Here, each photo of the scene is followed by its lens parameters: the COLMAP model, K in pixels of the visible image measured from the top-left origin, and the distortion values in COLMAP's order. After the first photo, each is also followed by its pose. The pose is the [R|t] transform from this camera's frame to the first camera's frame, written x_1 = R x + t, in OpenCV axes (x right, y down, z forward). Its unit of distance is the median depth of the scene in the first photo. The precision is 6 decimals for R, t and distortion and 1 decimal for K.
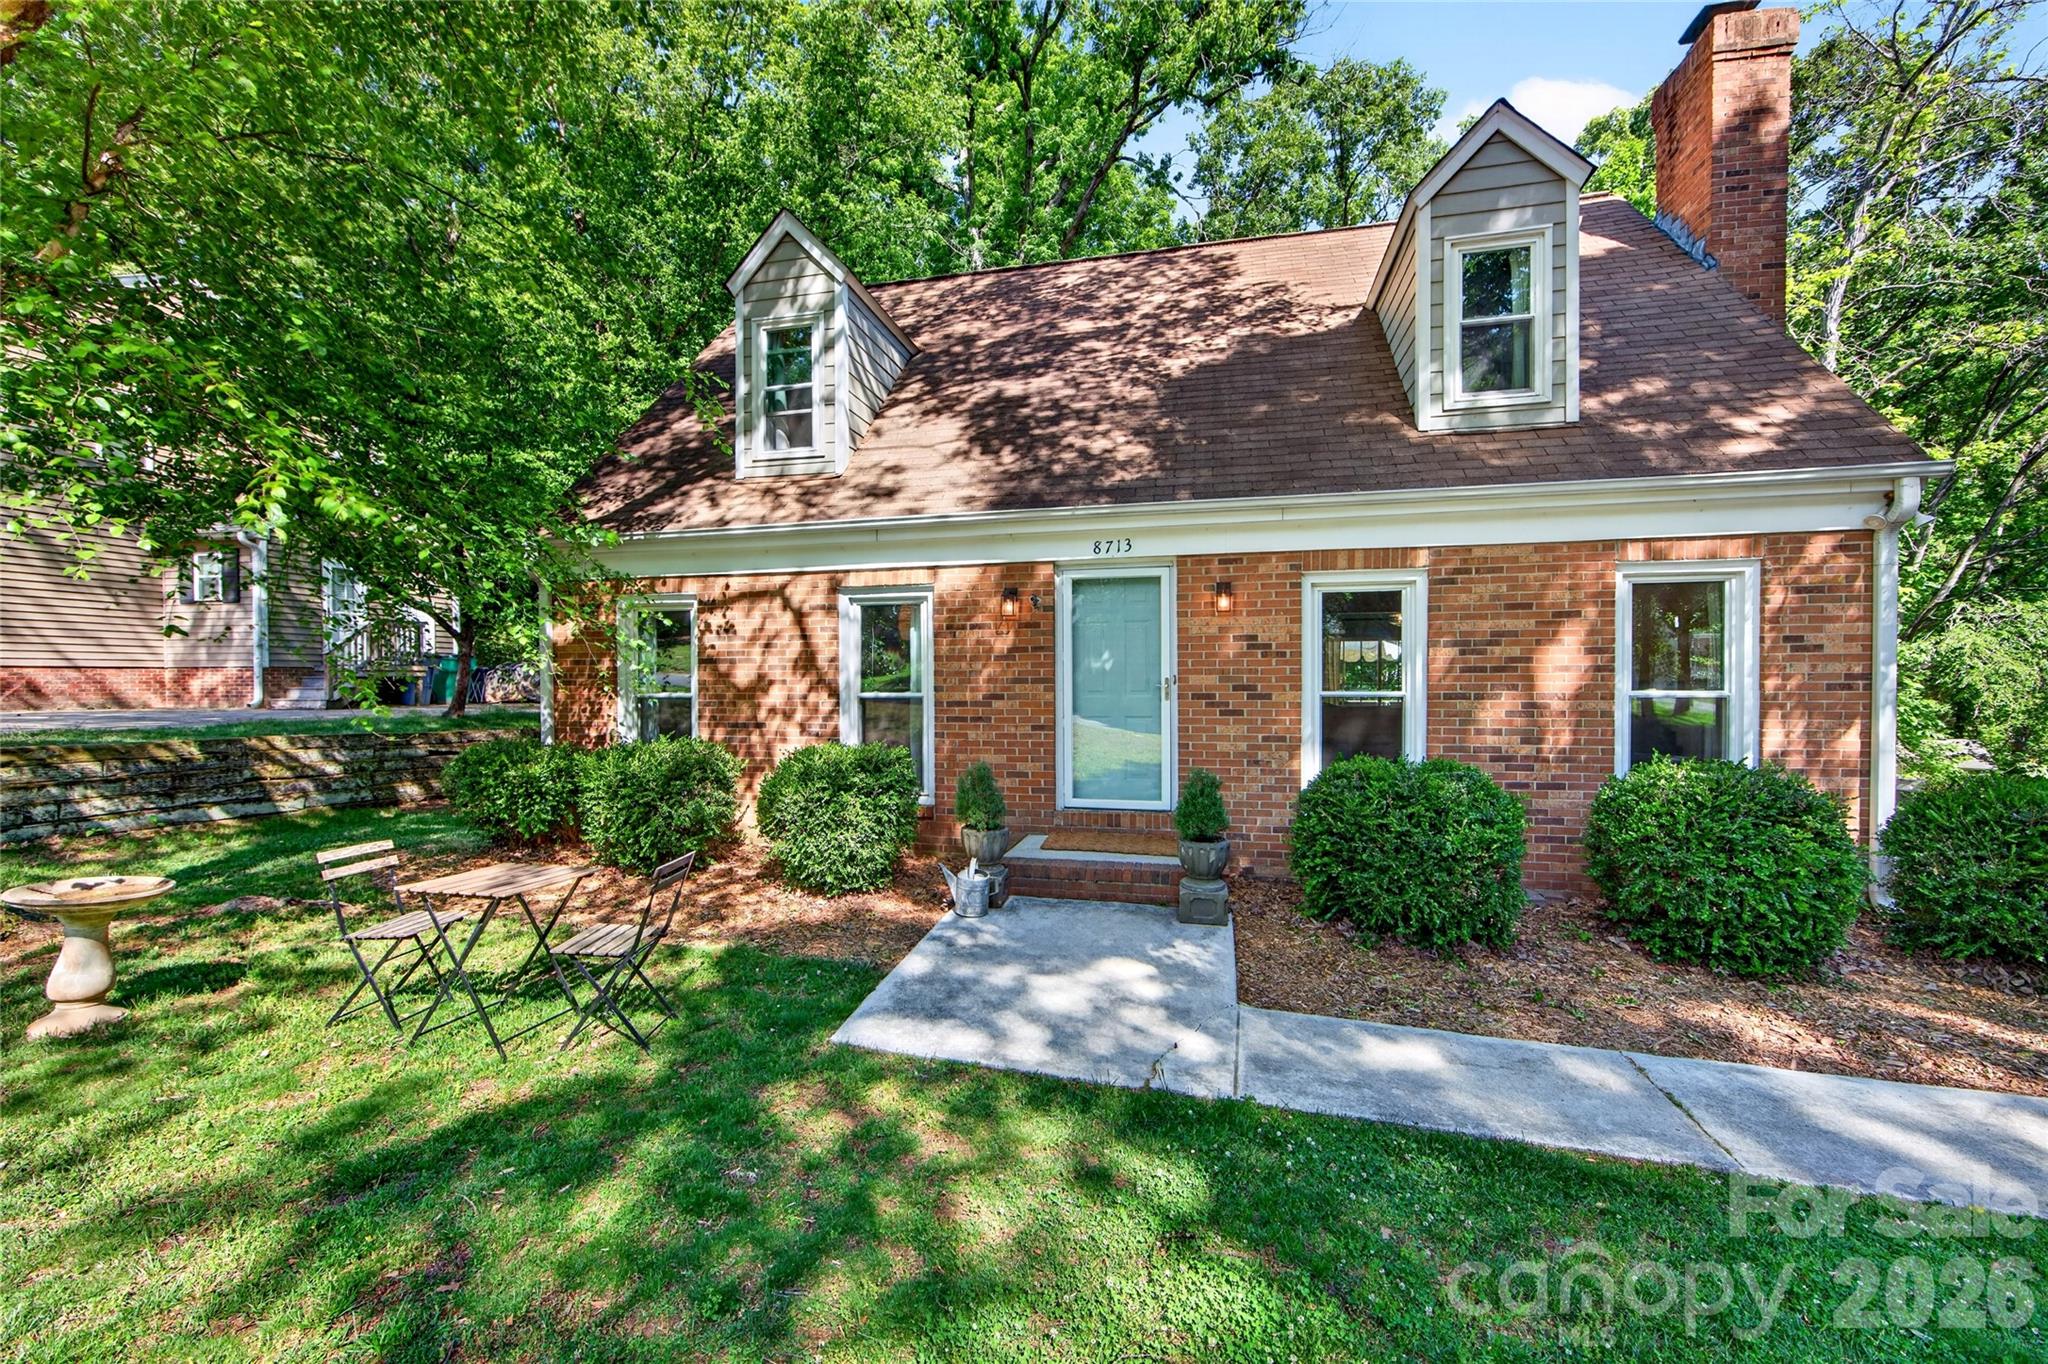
lens RADIAL K [[802.3, 0, 1025.6], [0, 802.3, 681.1], [0, 0, 1]] dist [0.000221, -0.000956]
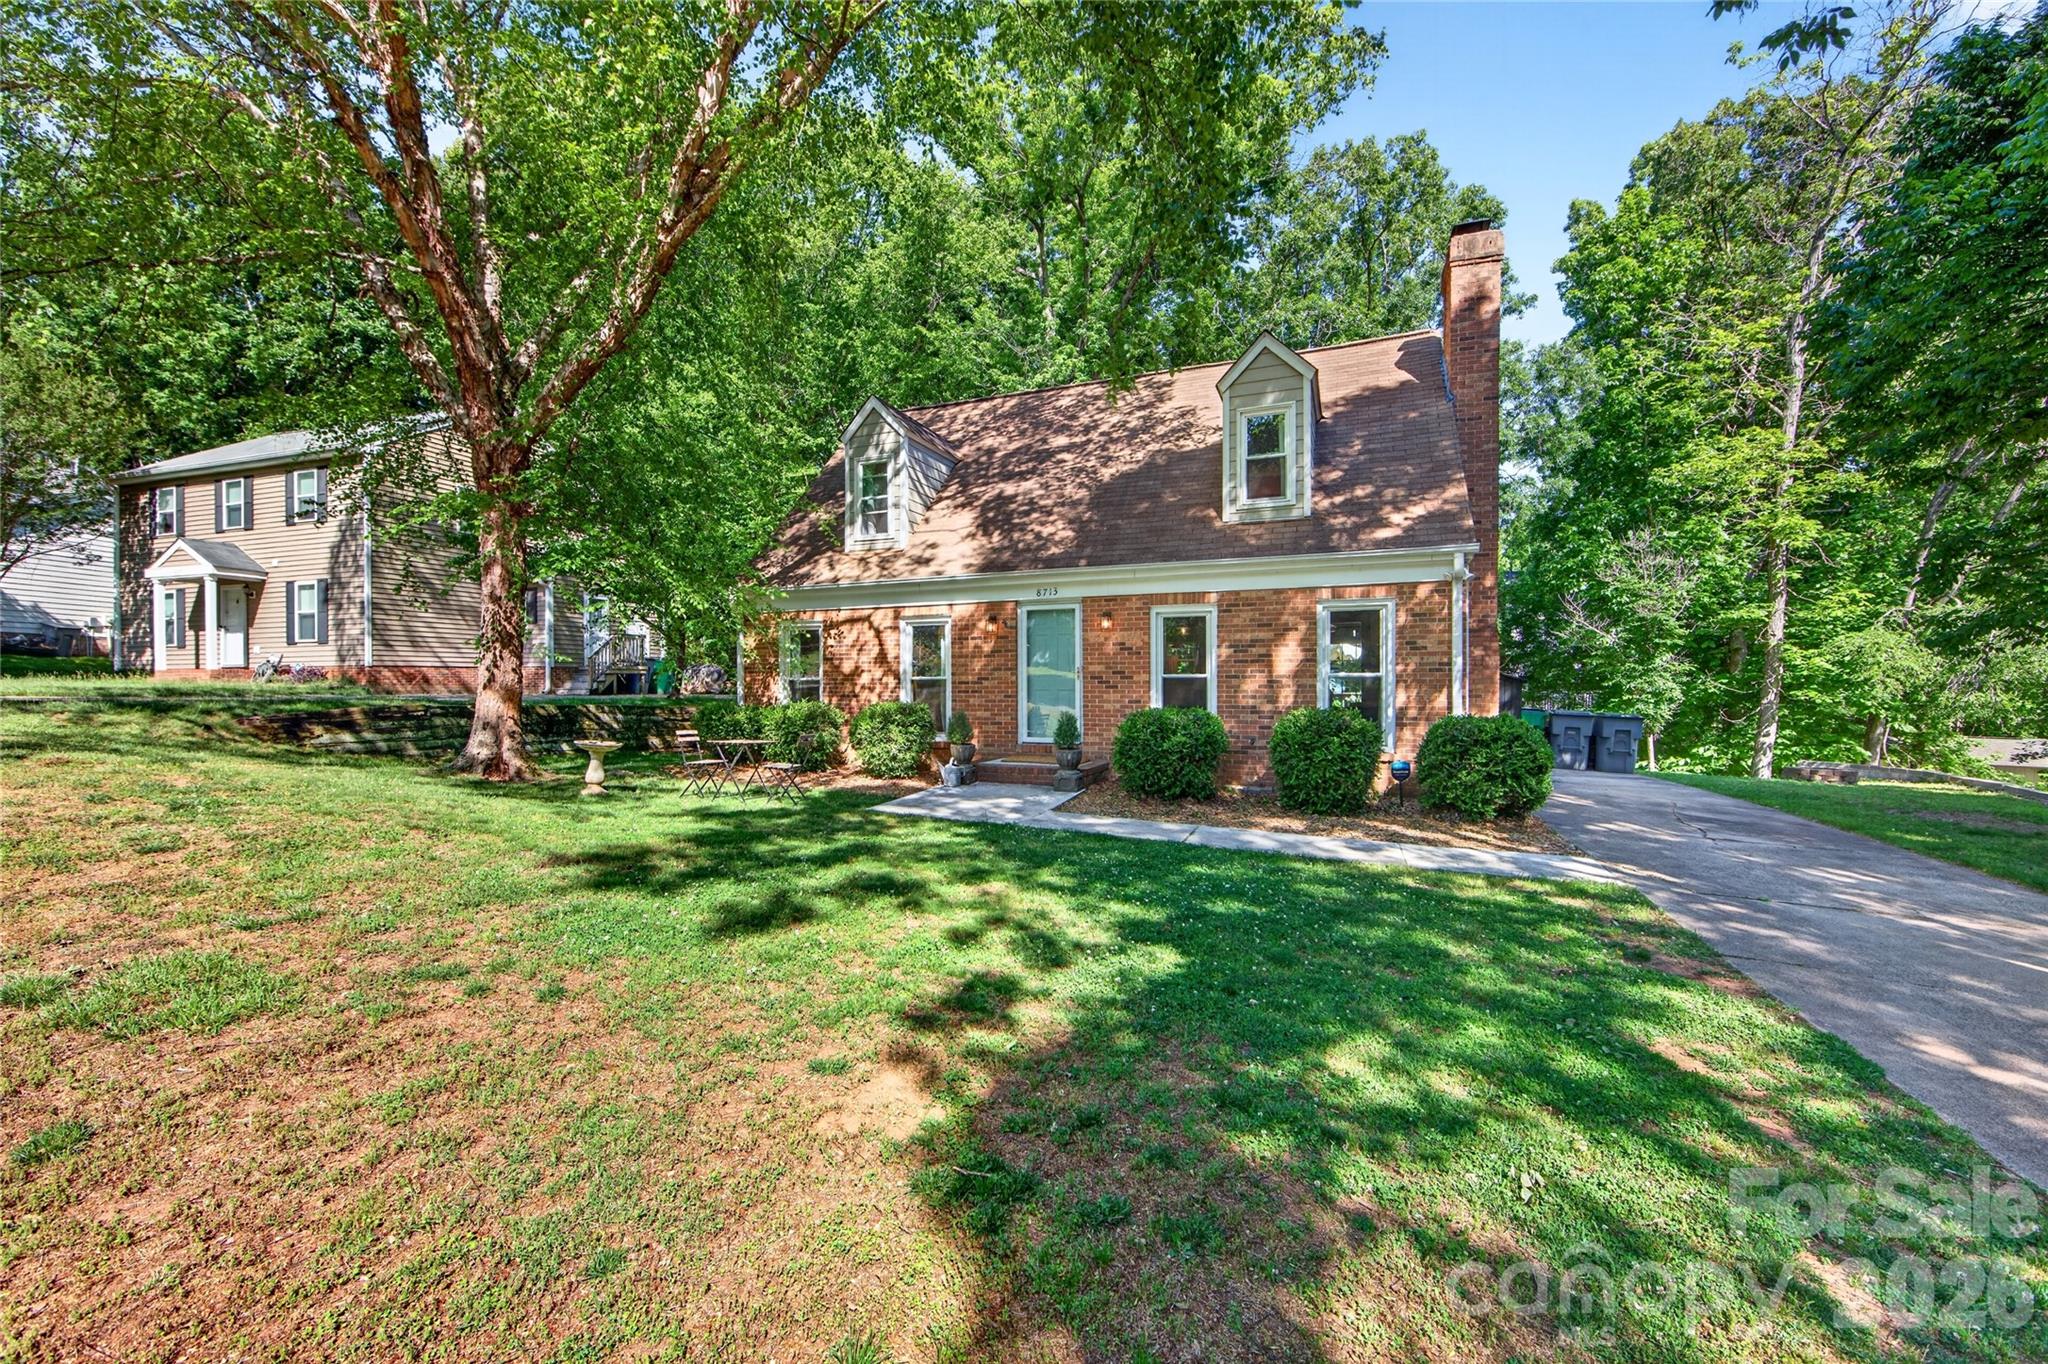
lens RADIAL K [[802.3, 0, 1029.3], [0, 802.3, 682.2], [0, 0, 1]] dist [0.000221, -0.000956]
pose [[0.988230, 0.001013, -0.152974, 0.314954], [-0.001700, 0.999989, -0.004357, 0.034108], [0.152968, 0.004566, 0.988221, -0.681944]]
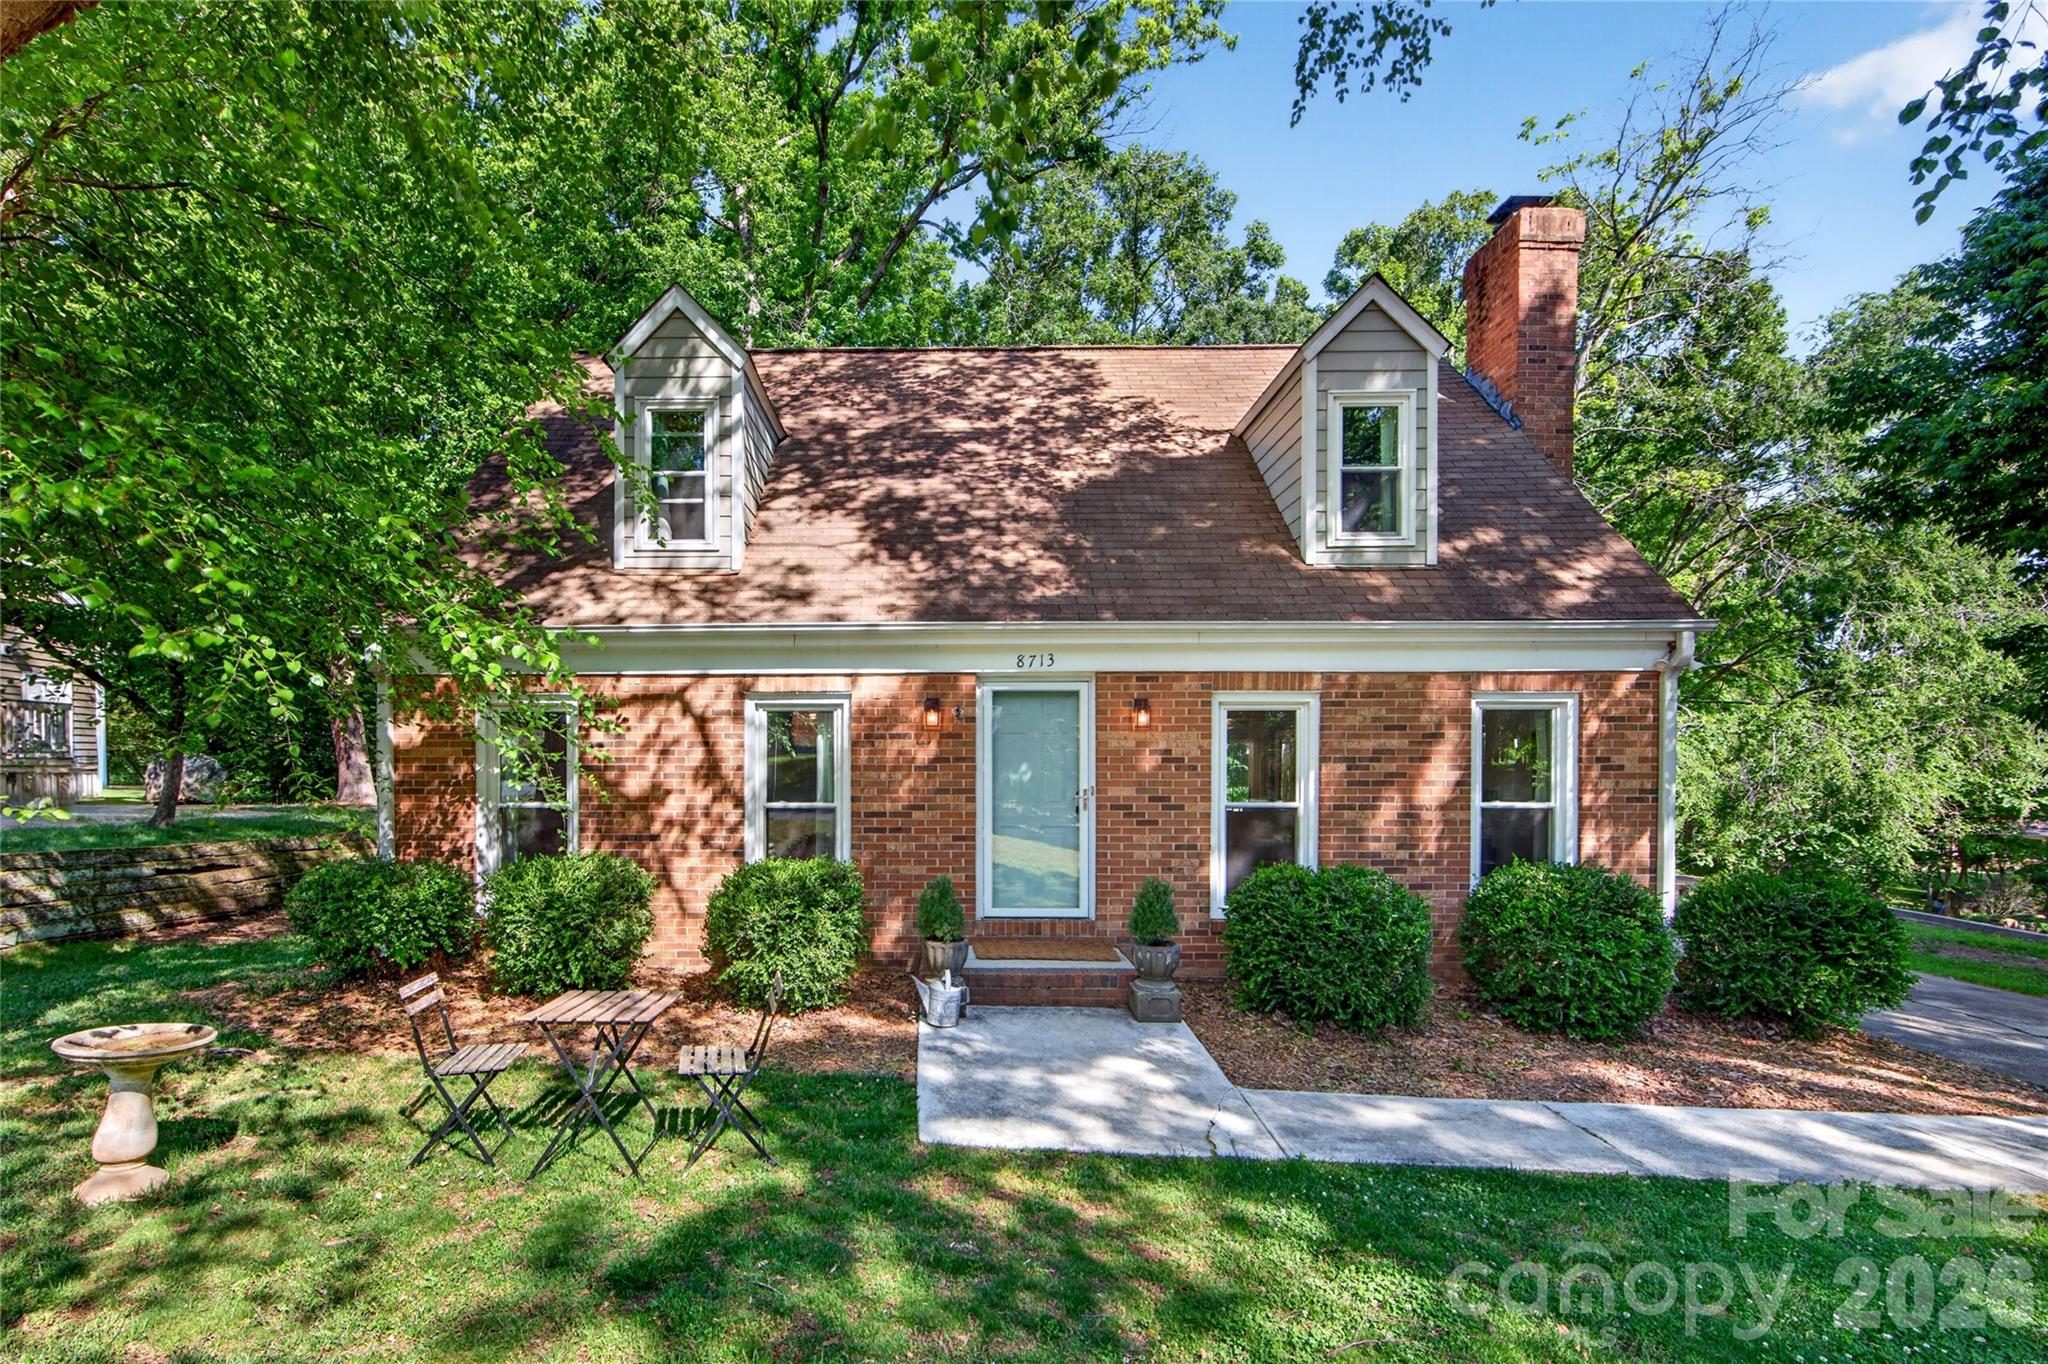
lens RADIAL K [[903.5, 0, 929.0], [0, 903.5, 769.7], [0, 0, 1]] dist [-0.000965, -0.000720]
pose [[0.979056, 0.004584, 0.203541, -0.241106], [-0.004113, 0.999988, -0.002741, -0.023448], [-0.203552, 0.001846, 0.979062, -0.093089]]
